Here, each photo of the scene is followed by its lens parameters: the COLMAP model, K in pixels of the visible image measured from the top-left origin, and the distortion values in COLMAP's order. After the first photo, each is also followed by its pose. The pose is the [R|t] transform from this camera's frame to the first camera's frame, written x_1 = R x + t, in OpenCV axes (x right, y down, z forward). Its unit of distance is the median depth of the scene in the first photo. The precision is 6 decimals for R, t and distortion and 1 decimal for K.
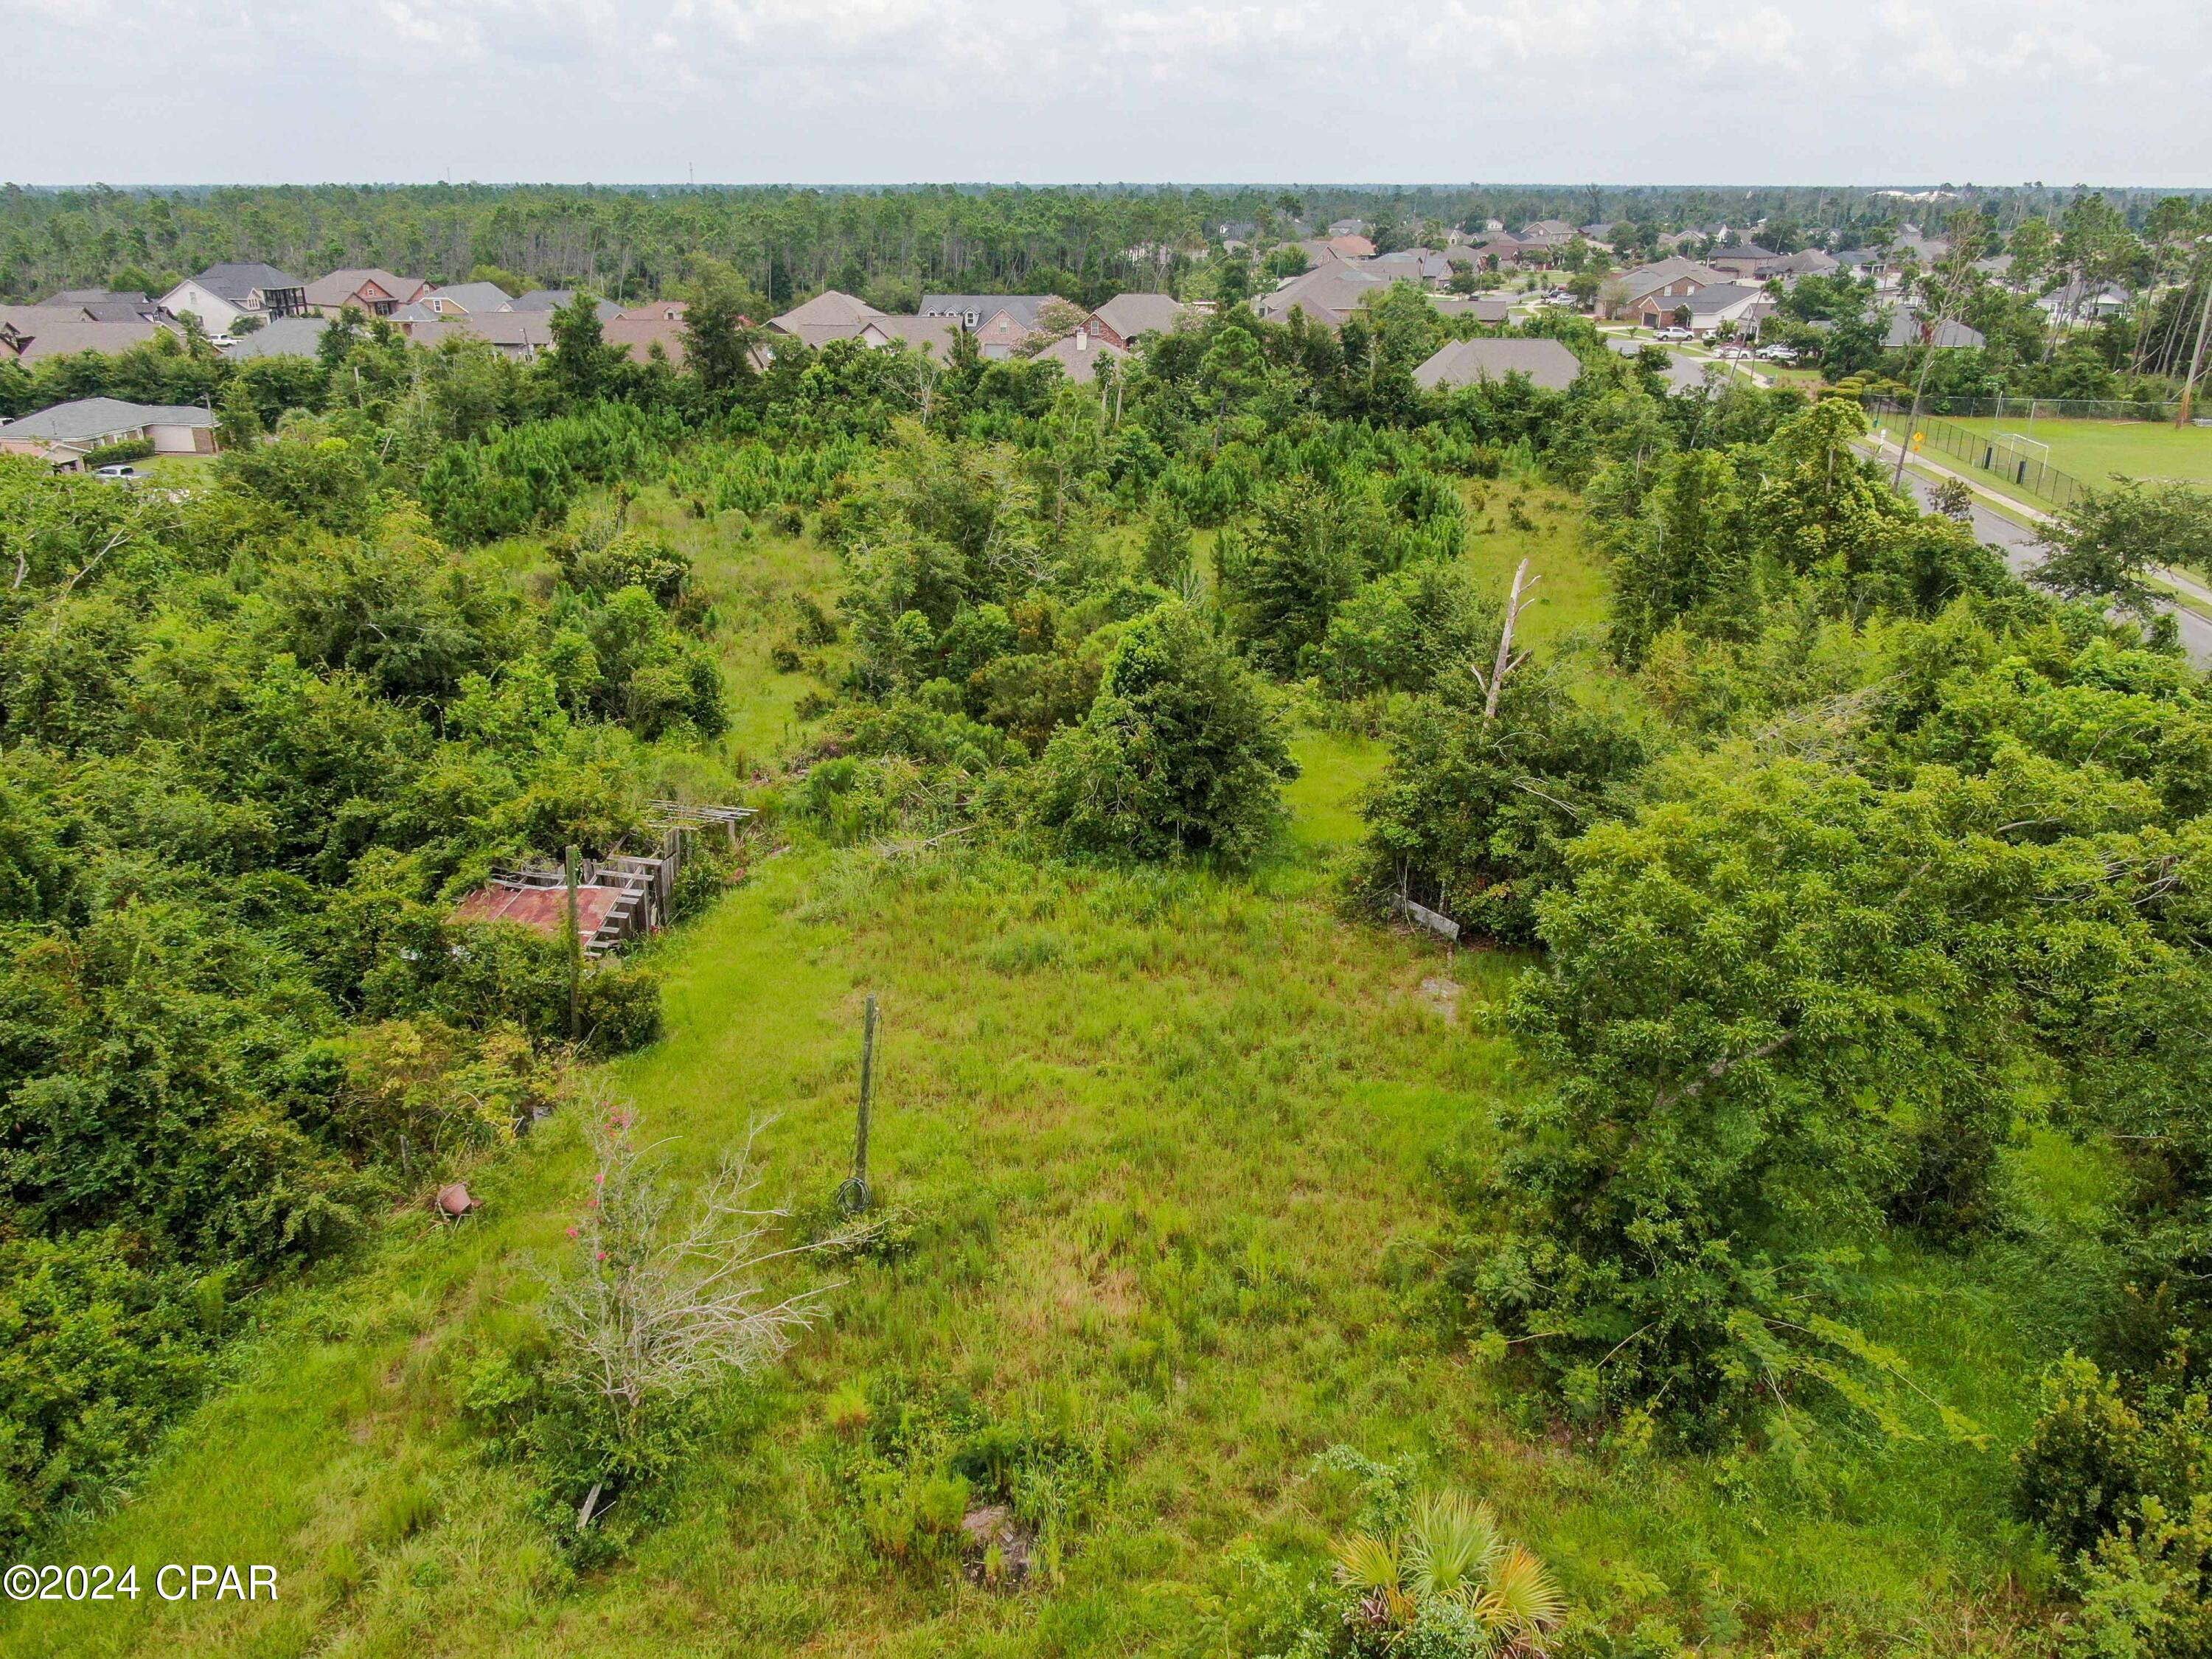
lens RADIAL K [[1547.8, 0, 1109.2], [0, 1547.8, 830.3], [0, 0, 1]] dist [0.002859, -0.000678]
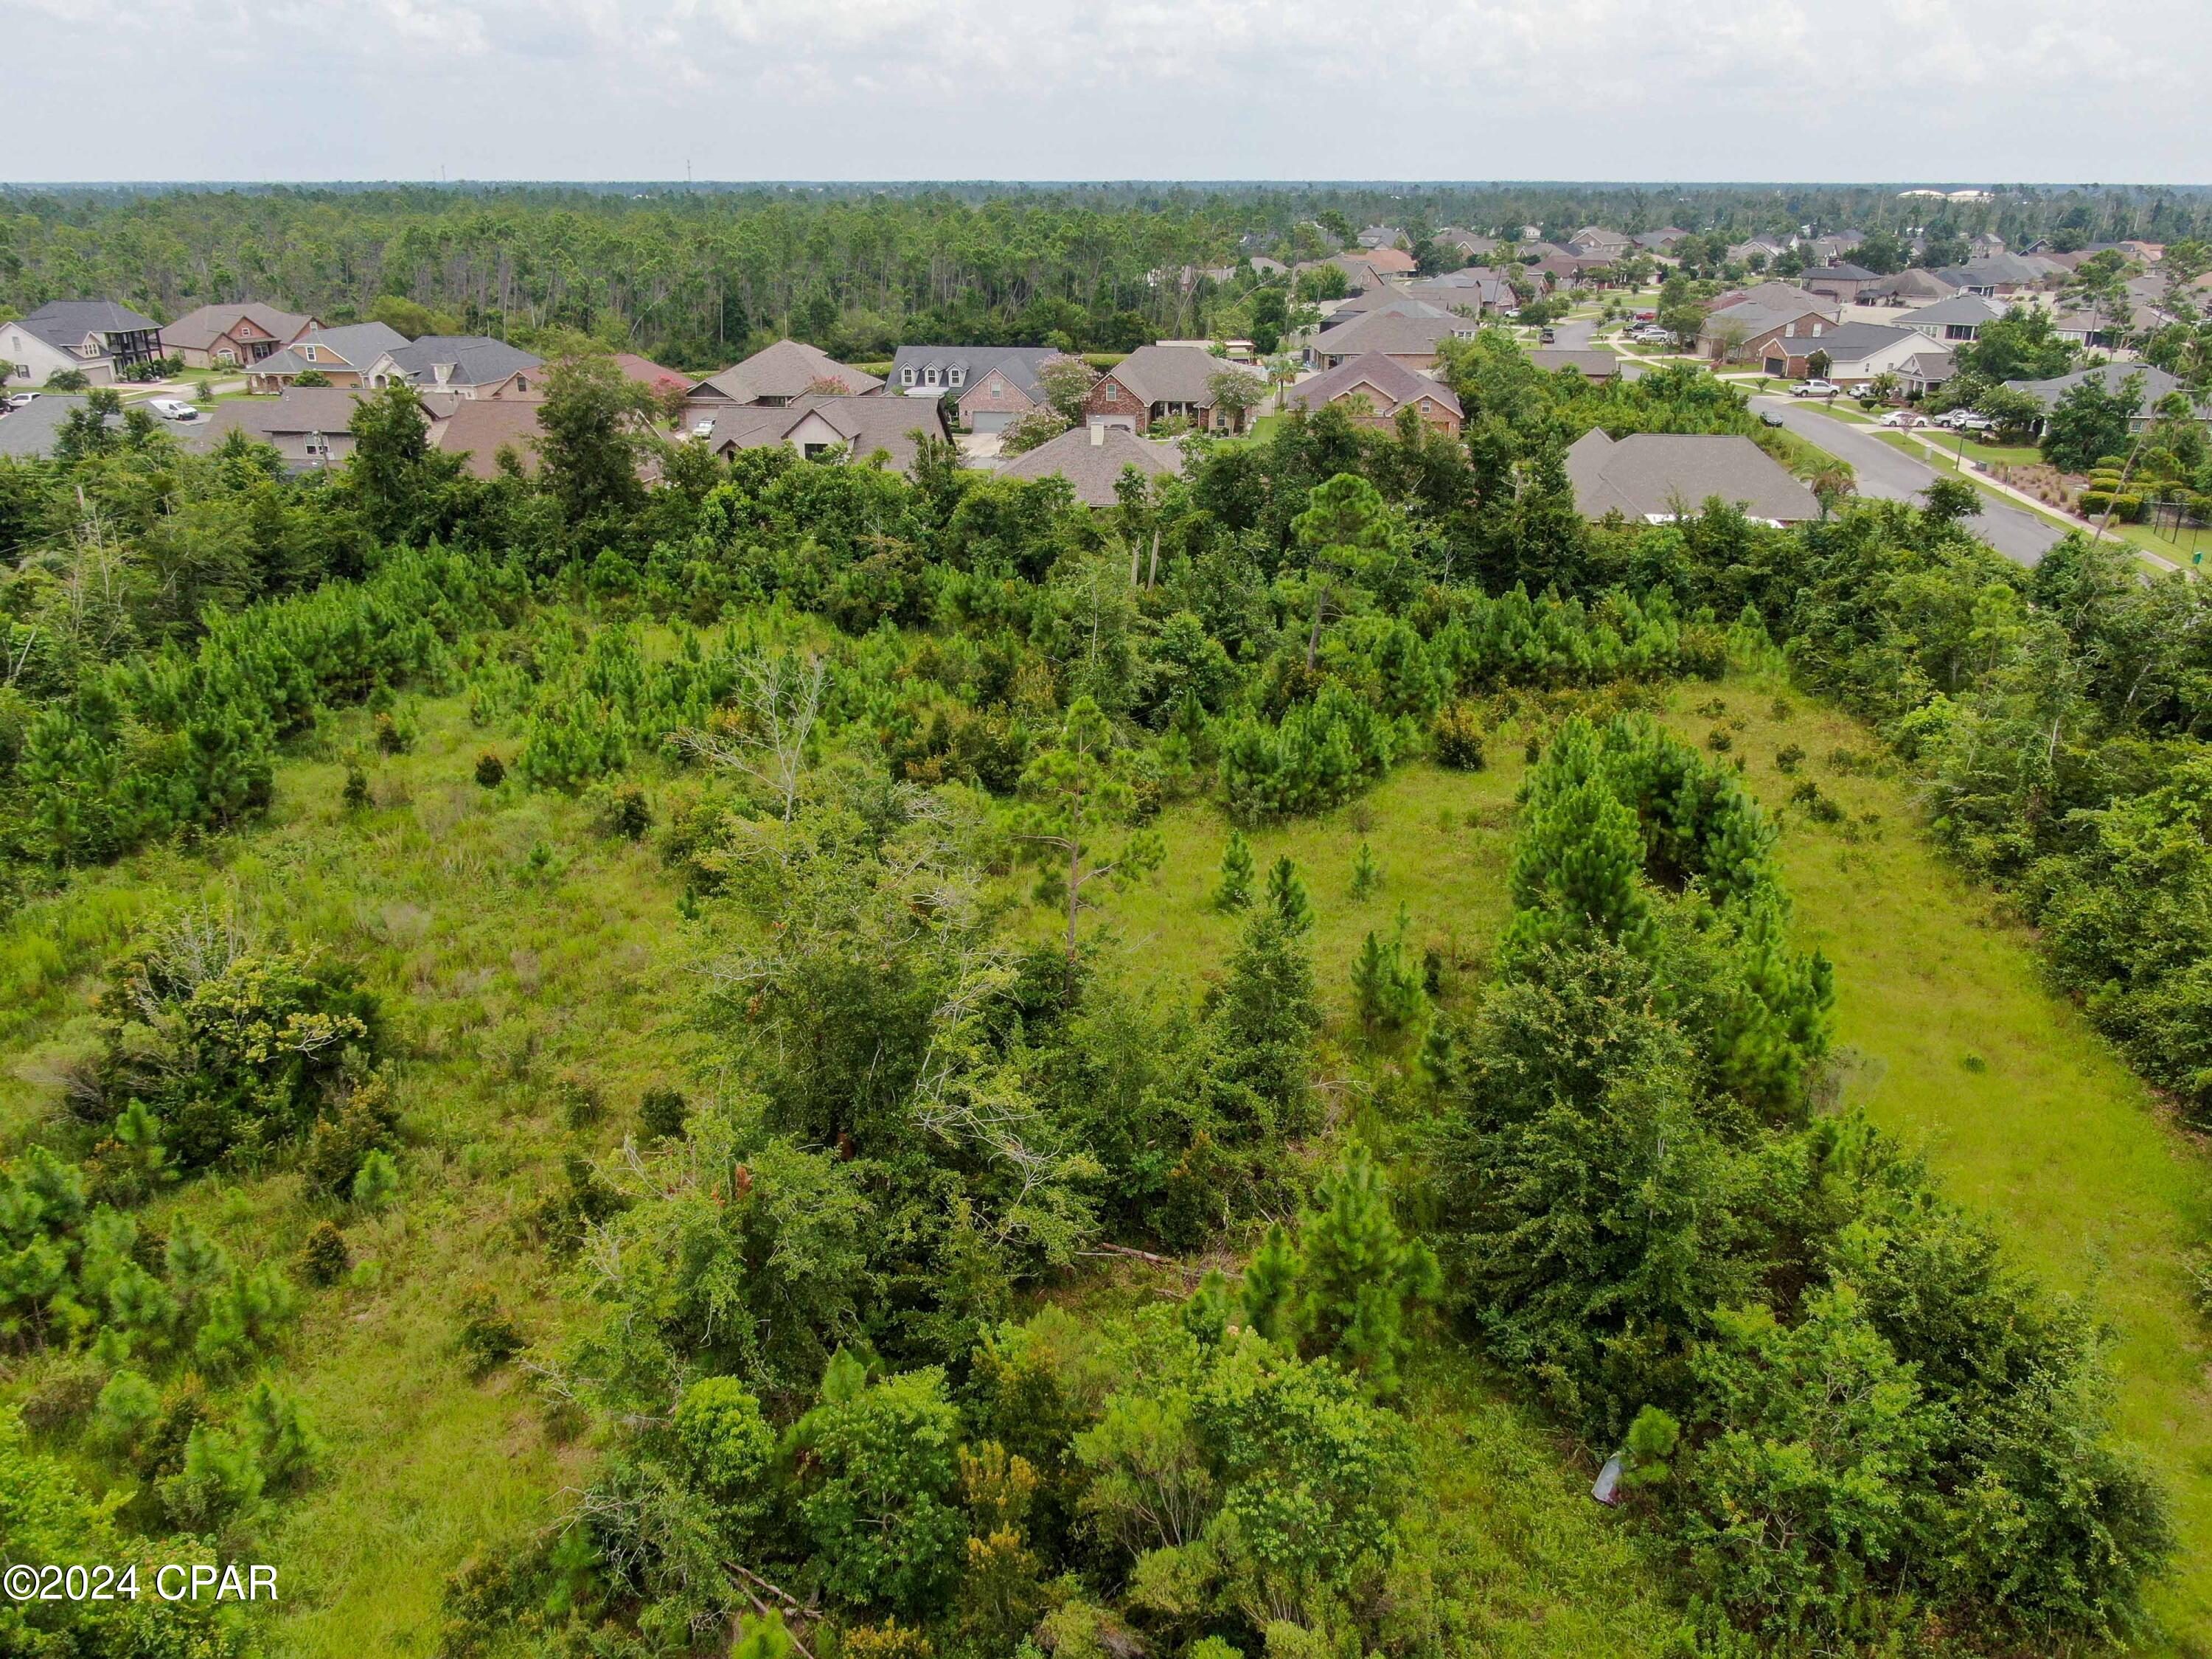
lens RADIAL K [[1547.8, 0, 1103.1], [0, 1547.8, 828.6], [0, 0, 1]] dist [0.002859, -0.000678]
pose [[0.999978, 0.002734, -0.006062, -0.010760], [-0.002723, 0.999995, 0.001754, -0.139304], [0.006066, -0.001737, 0.999980, 0.280769]]
